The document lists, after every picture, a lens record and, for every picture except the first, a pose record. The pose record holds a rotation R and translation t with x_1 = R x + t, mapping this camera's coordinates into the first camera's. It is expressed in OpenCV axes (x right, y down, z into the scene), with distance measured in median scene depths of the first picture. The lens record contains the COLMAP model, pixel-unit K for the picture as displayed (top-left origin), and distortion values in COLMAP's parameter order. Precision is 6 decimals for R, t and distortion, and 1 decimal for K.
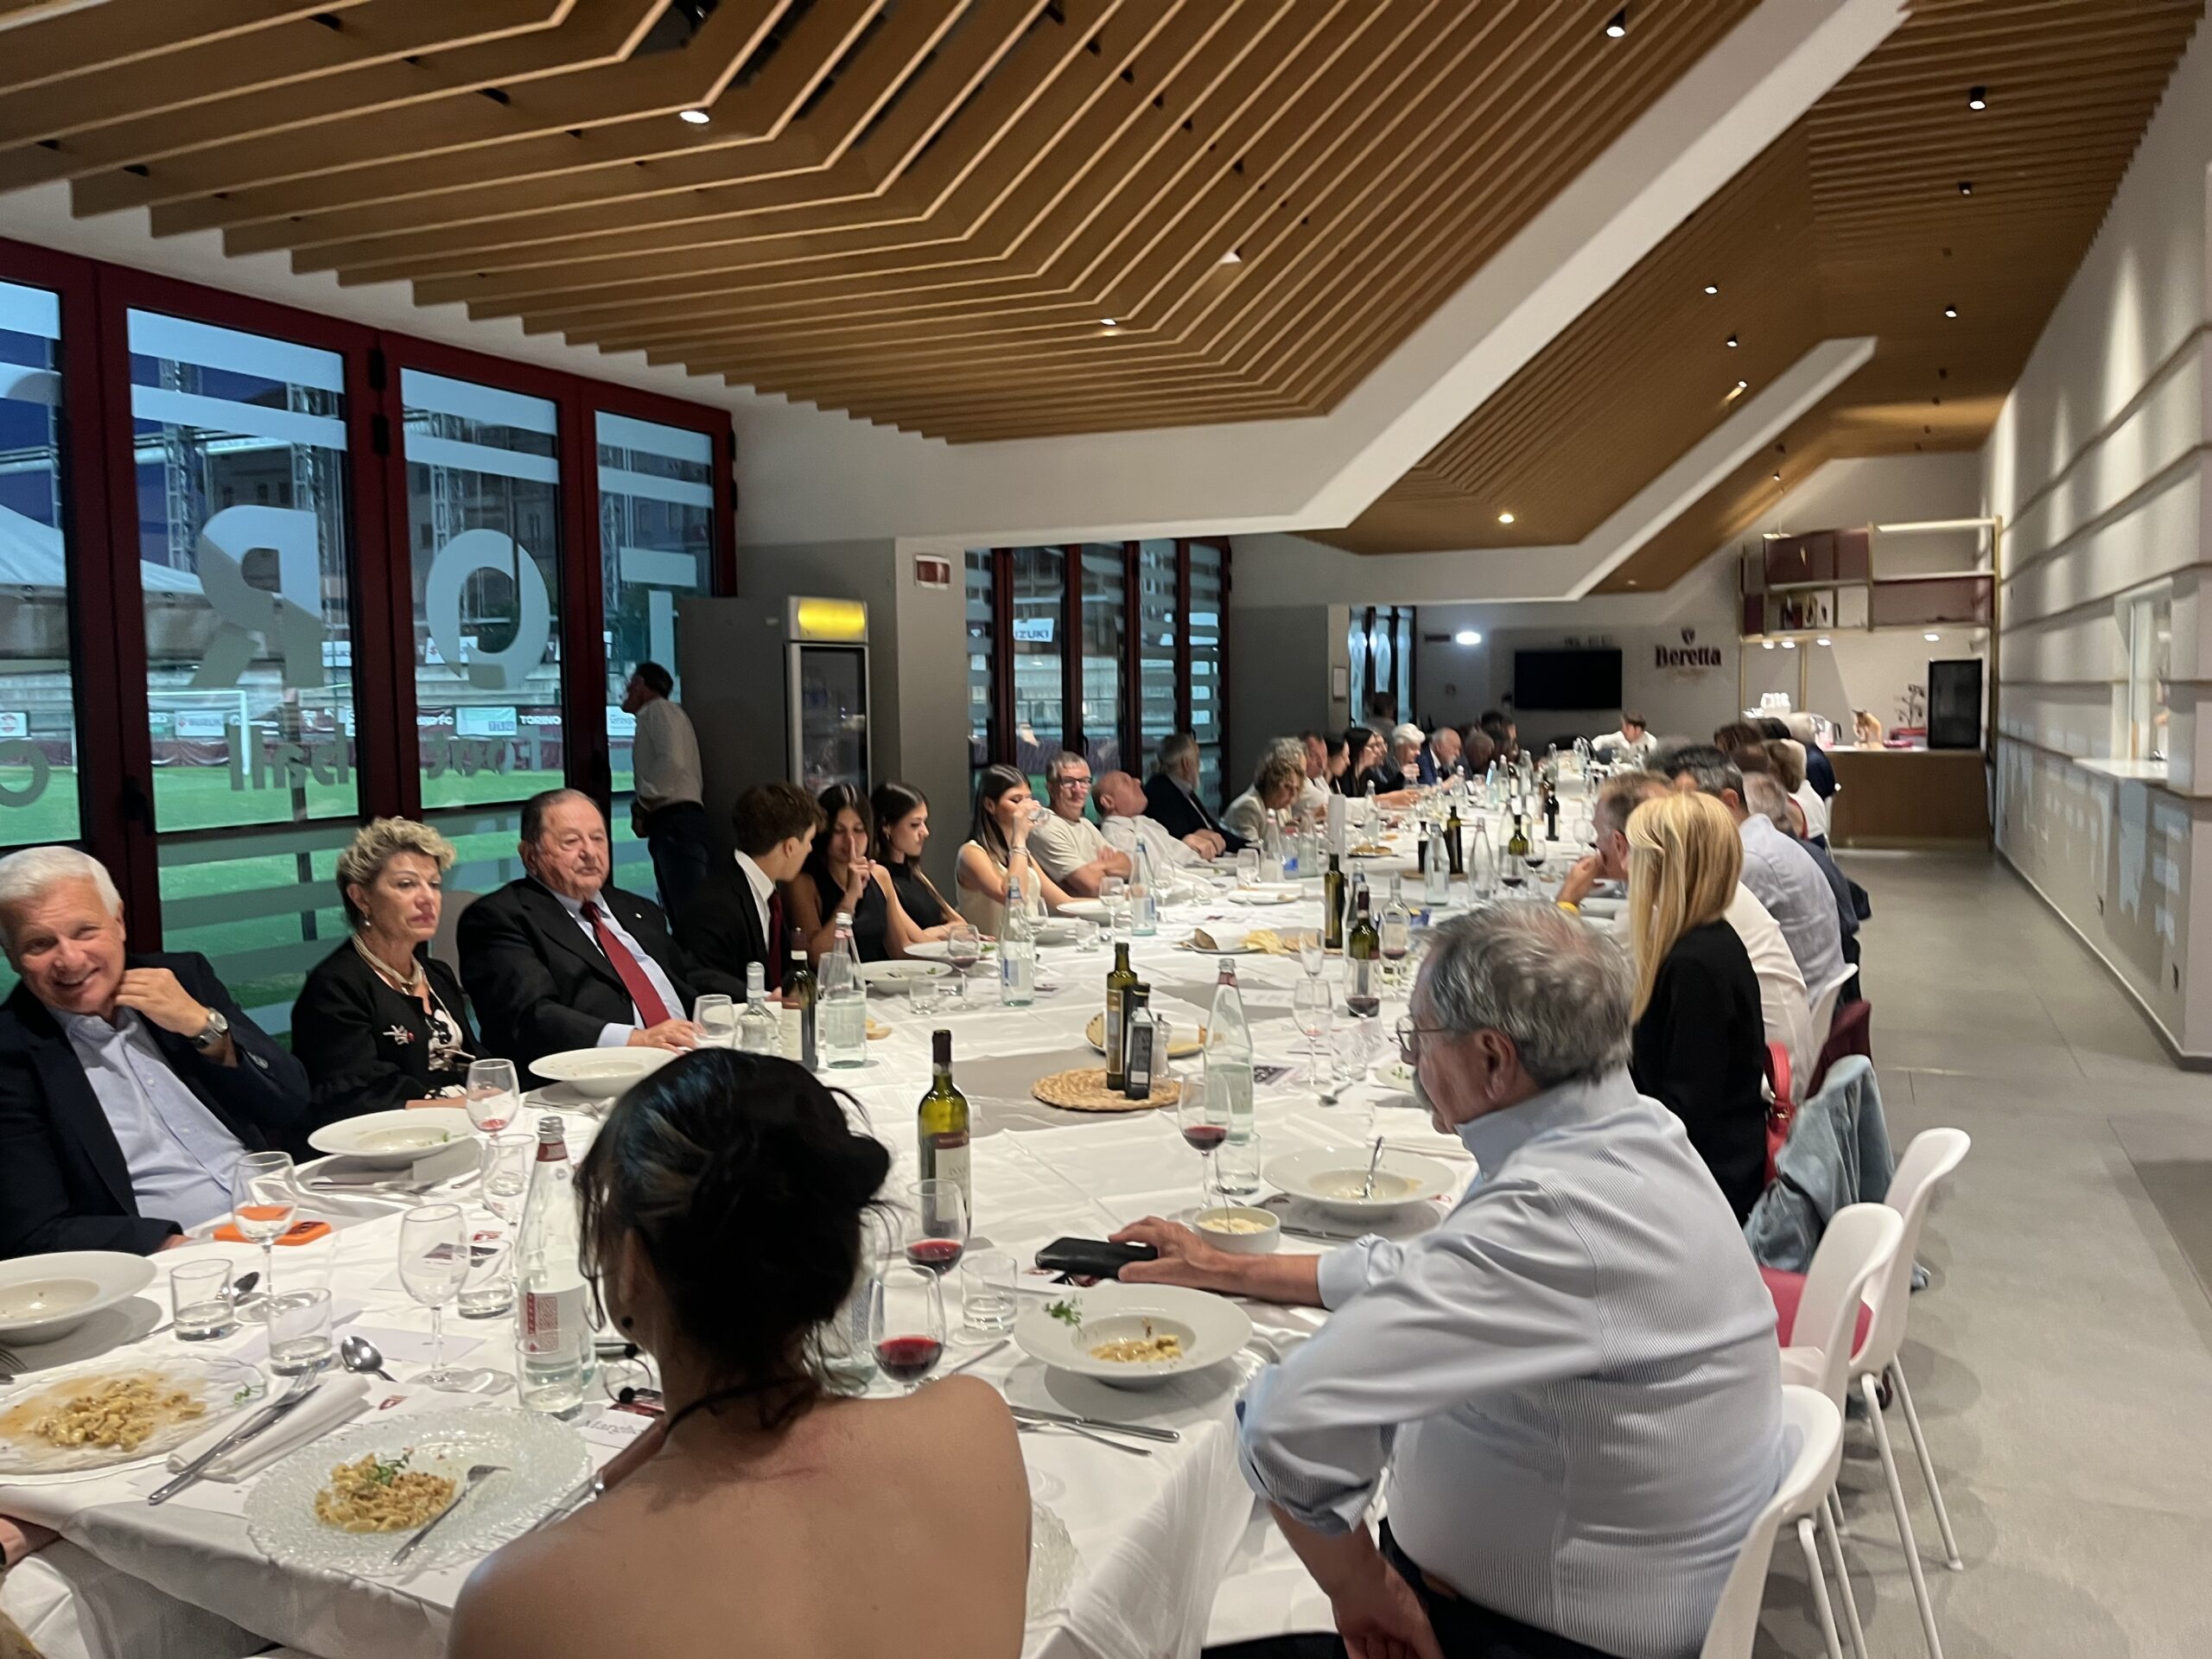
lens RADIAL K [[1683.9, 0, 1086.9], [0, 1683.9, 832.1], [0, 0, 1]] dist [0.075100, -0.098326]
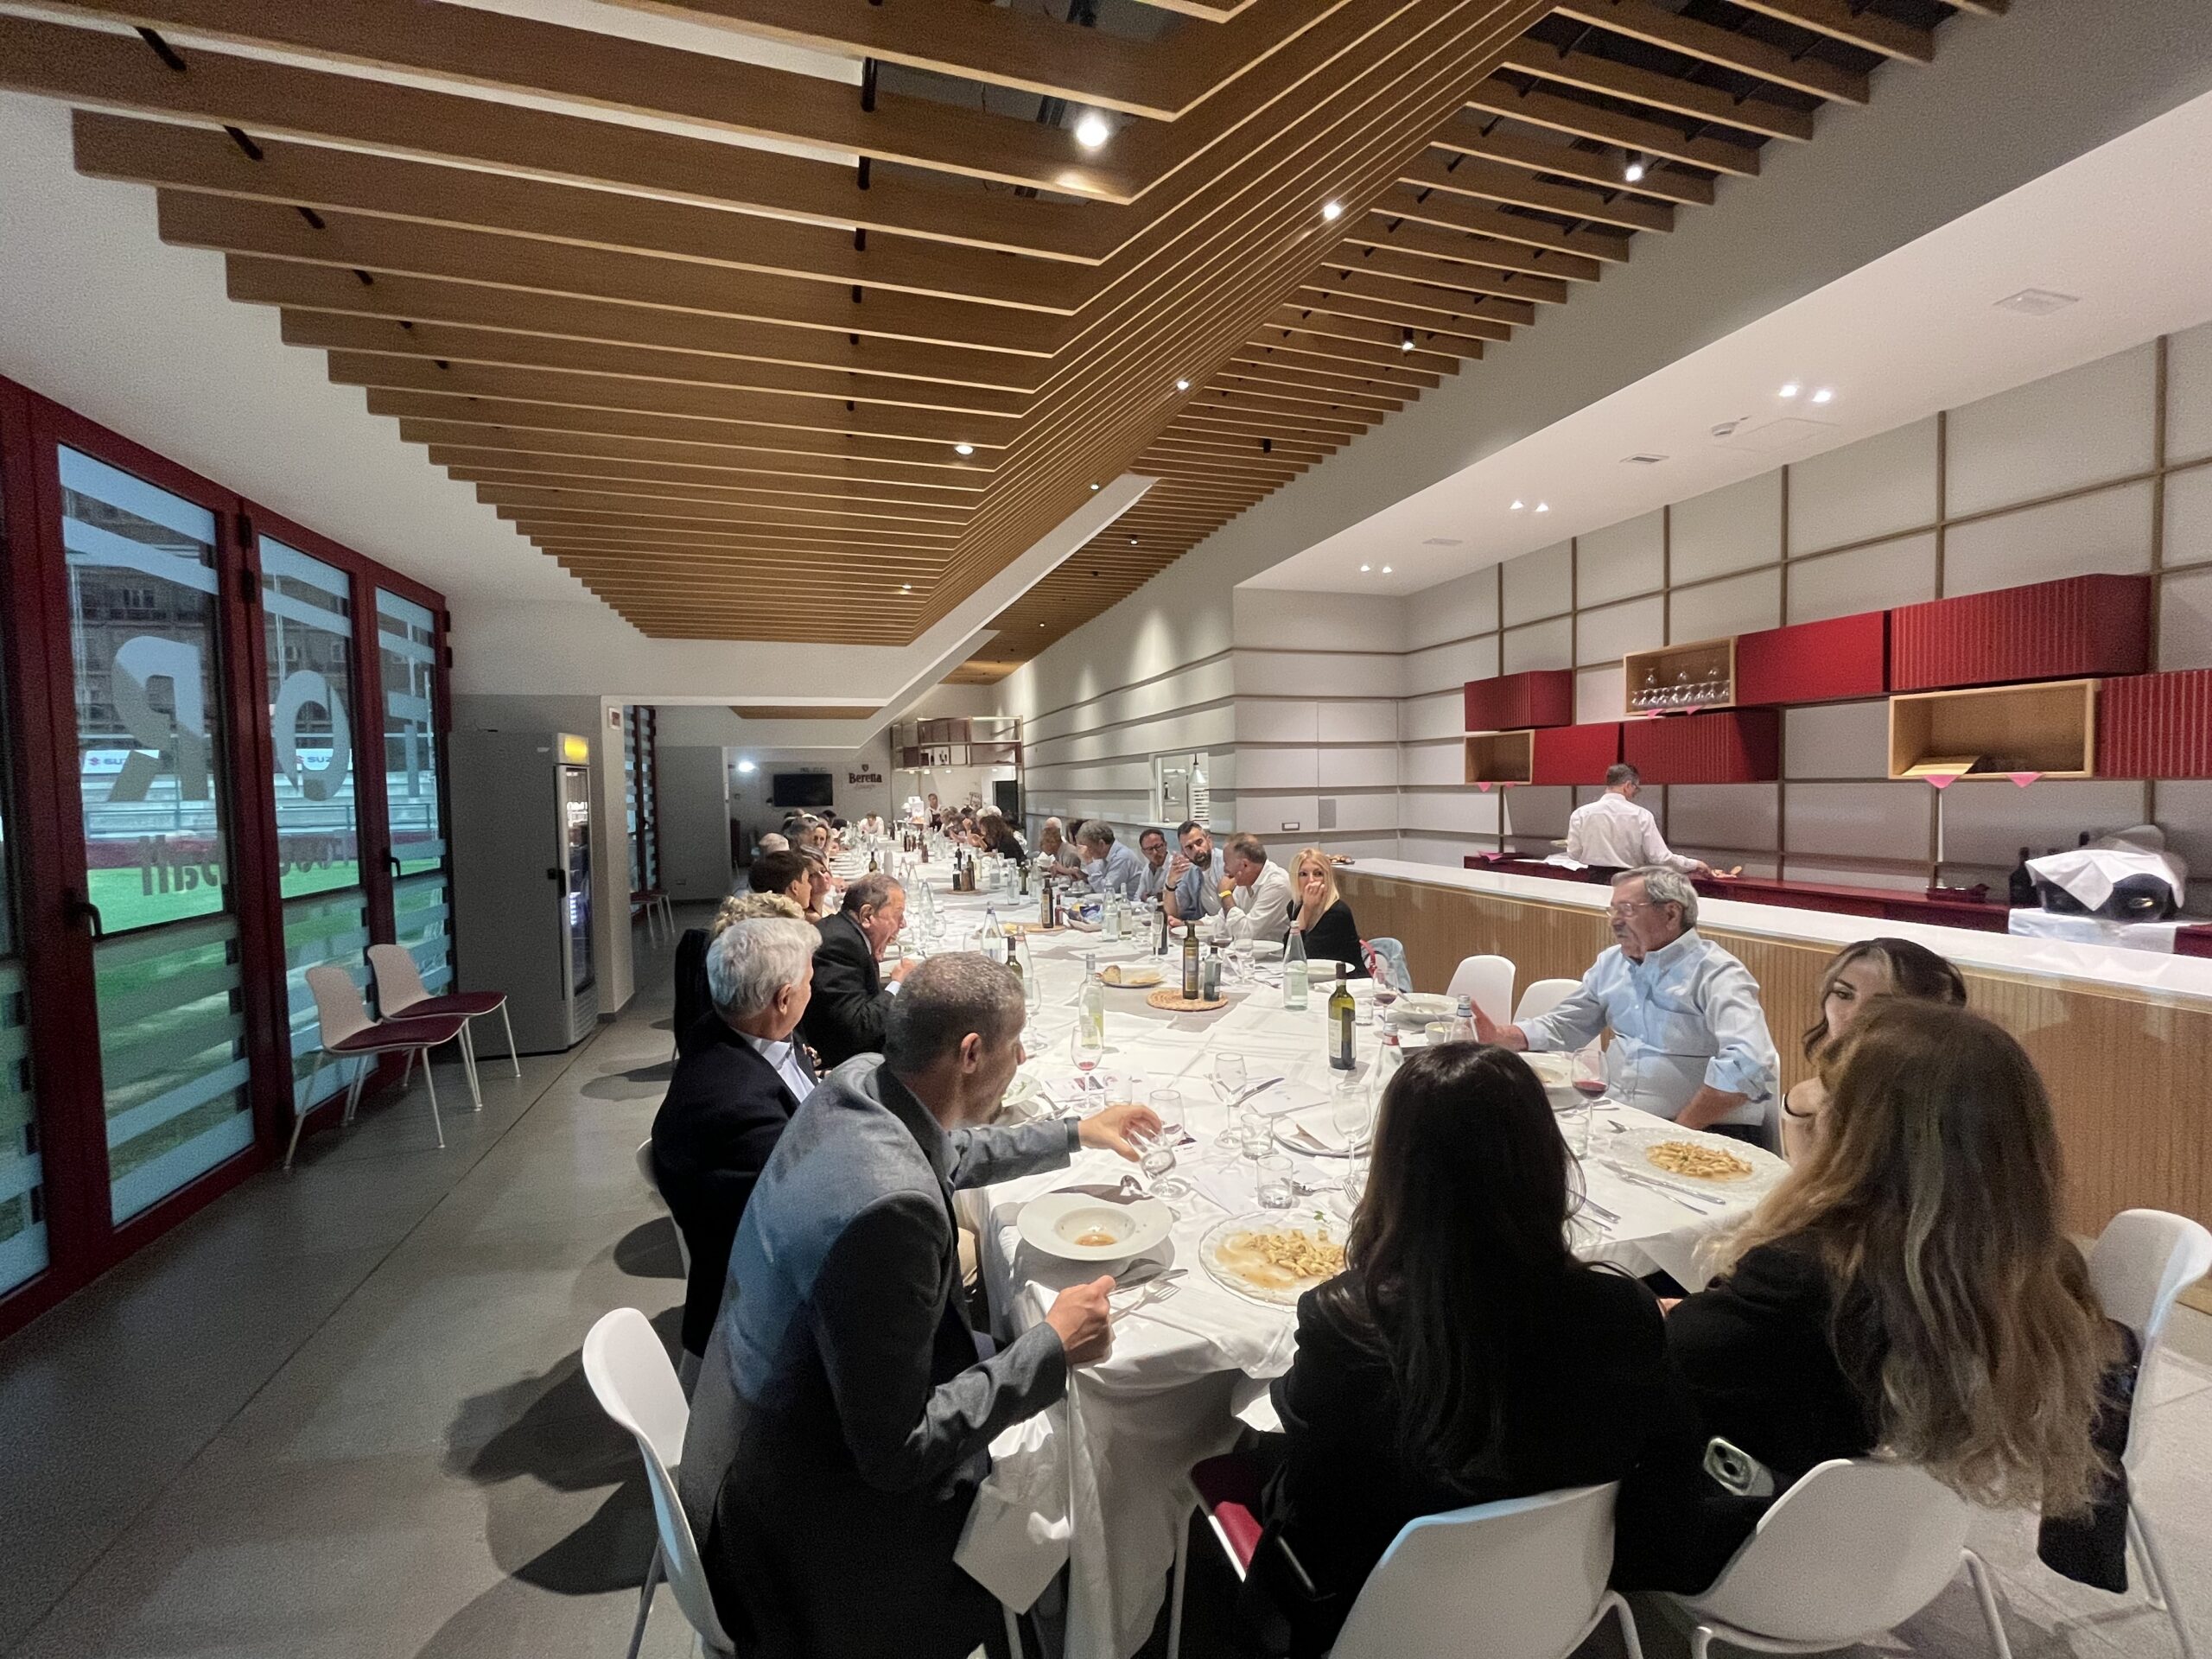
lens RADIAL K [[905.5, 0, 1104.9], [0, 905.5, 821.6], [0, 0, 1]] dist [-0.001213, -0.000048]
pose [[0.758297, -0.024655, 0.651443, -0.302201], [0.061118, 0.997572, -0.033388, -0.007896], [-0.649038, 0.065133, 0.757962, 0.110652]]
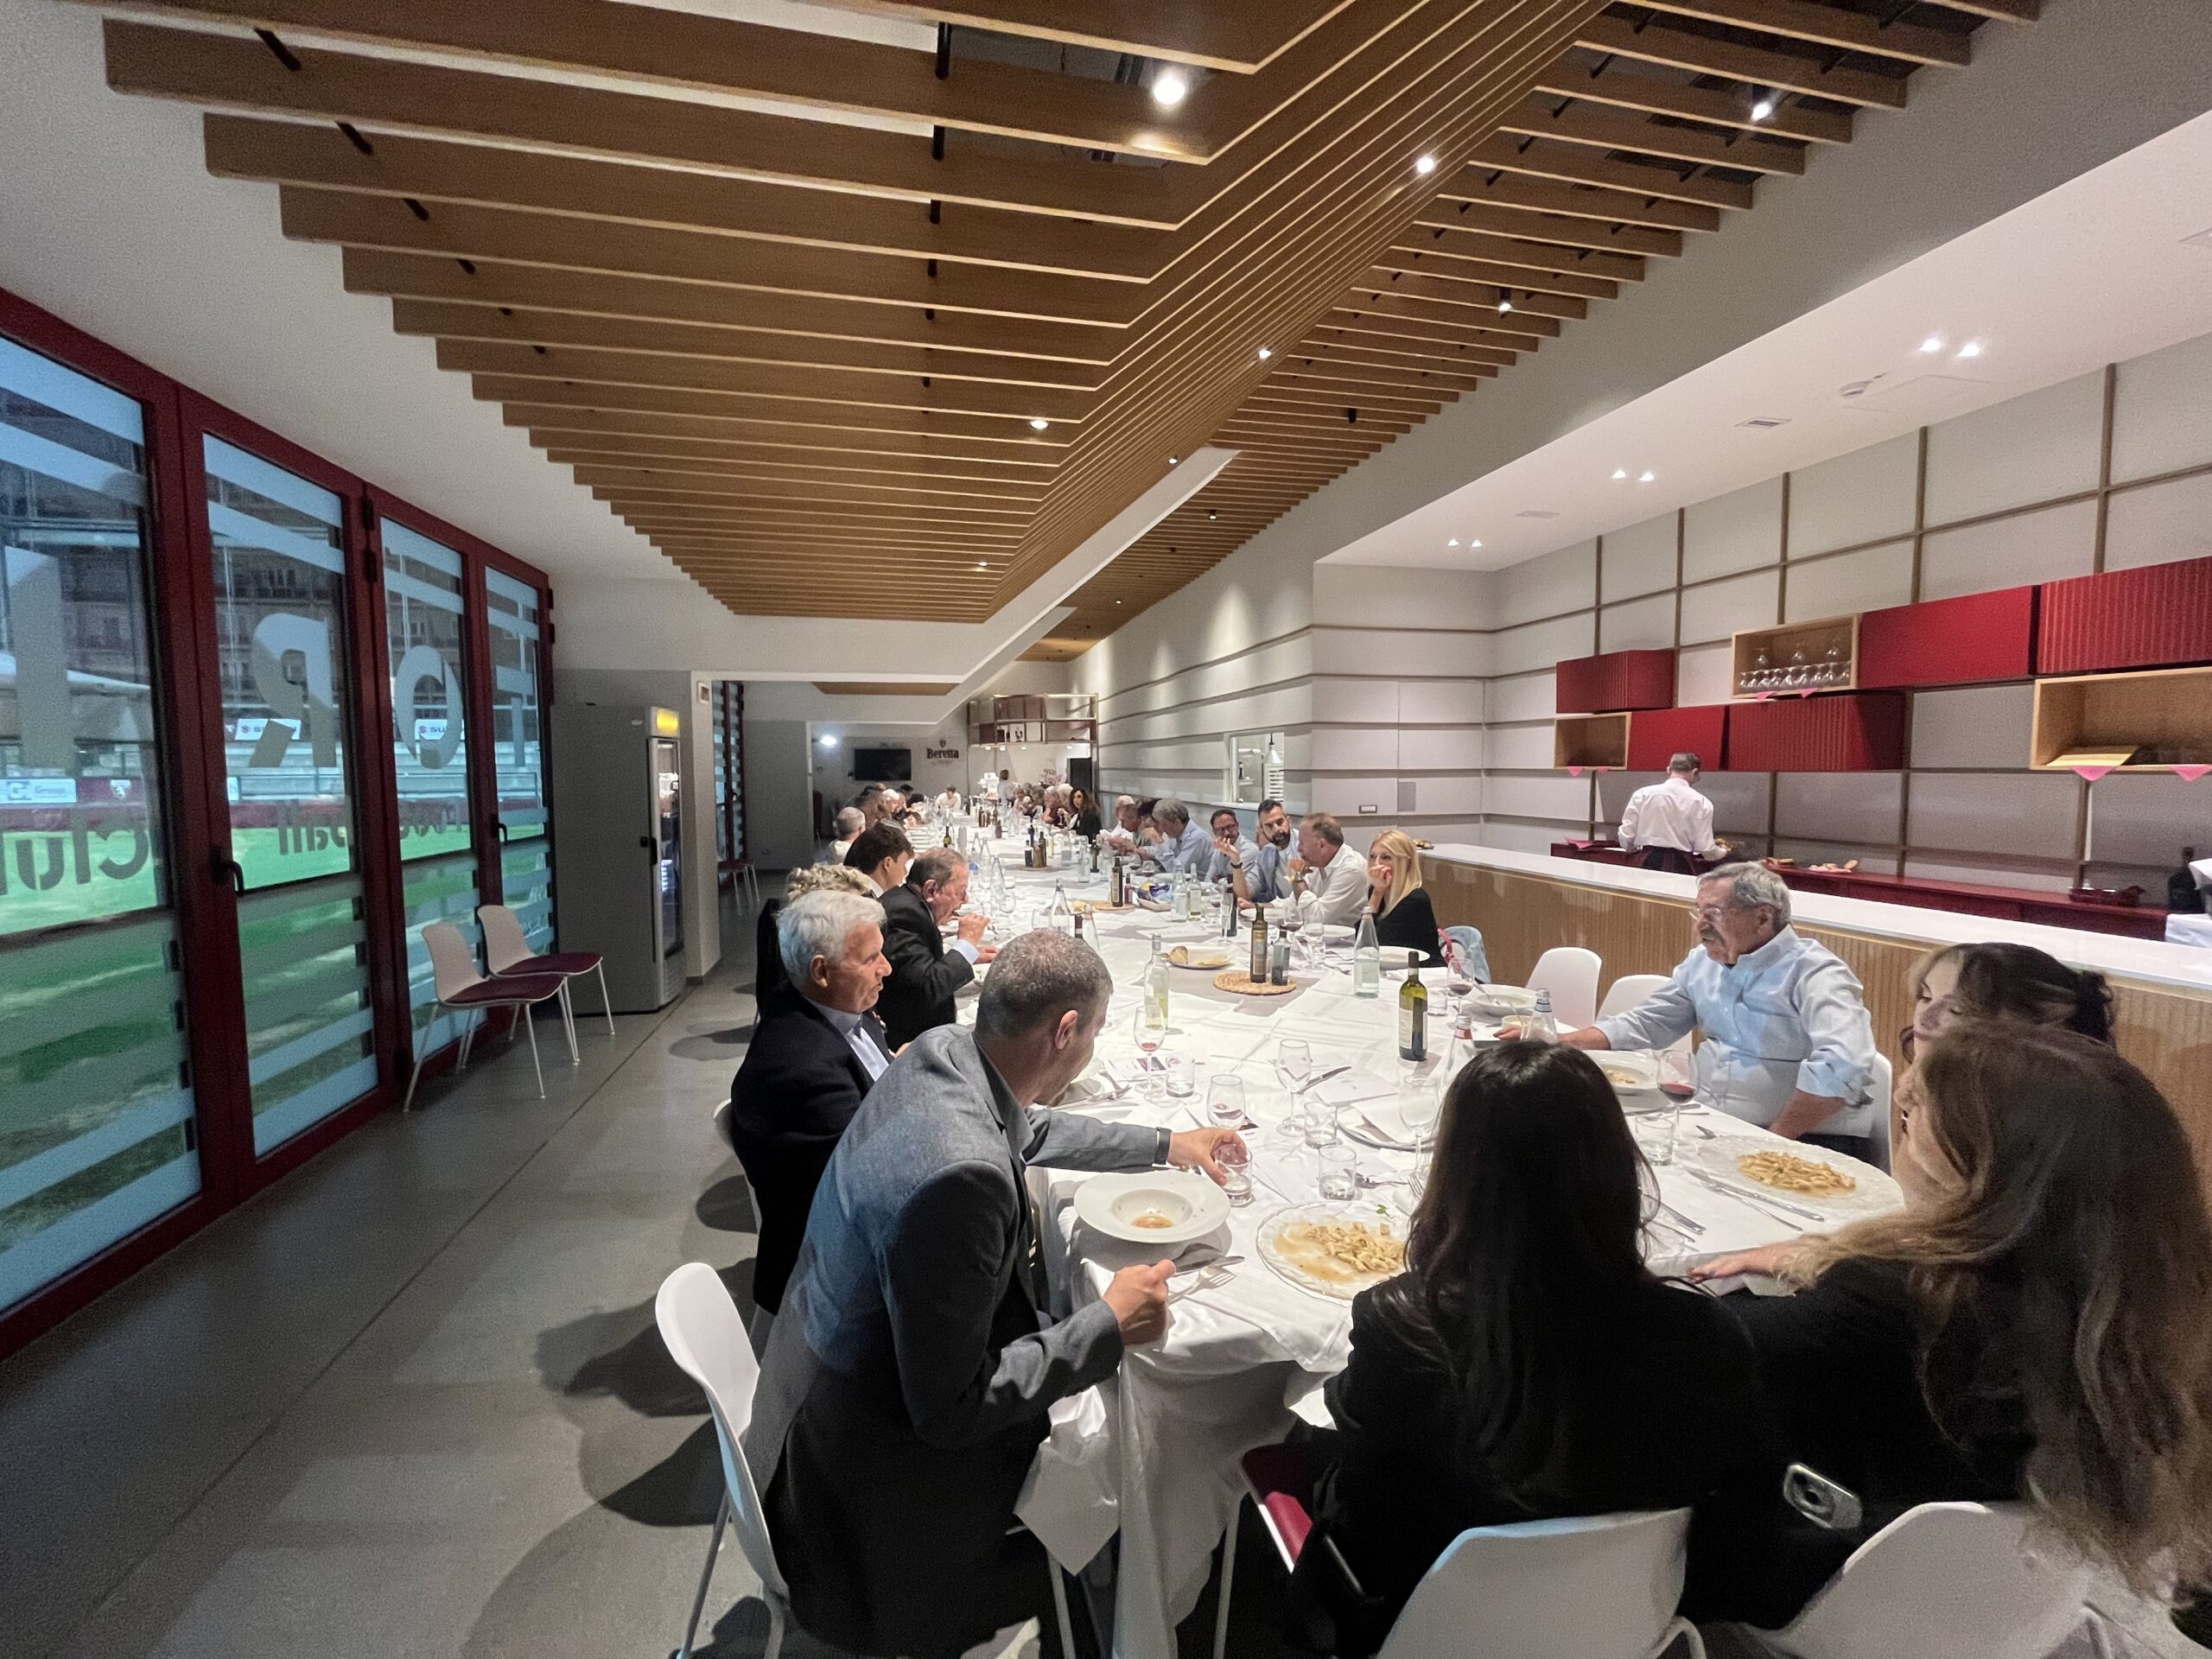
lens RADIAL K [[905.5, 0, 1104.5], [0, 905.5, 821.5], [0, 0, 1]] dist [-0.001213, -0.000048]
pose [[0.809756, -0.025349, 0.586219, -0.298599], [0.041144, 0.999060, -0.013631, -0.008308], [-0.585322, 0.035157, 0.810038, 0.111090]]
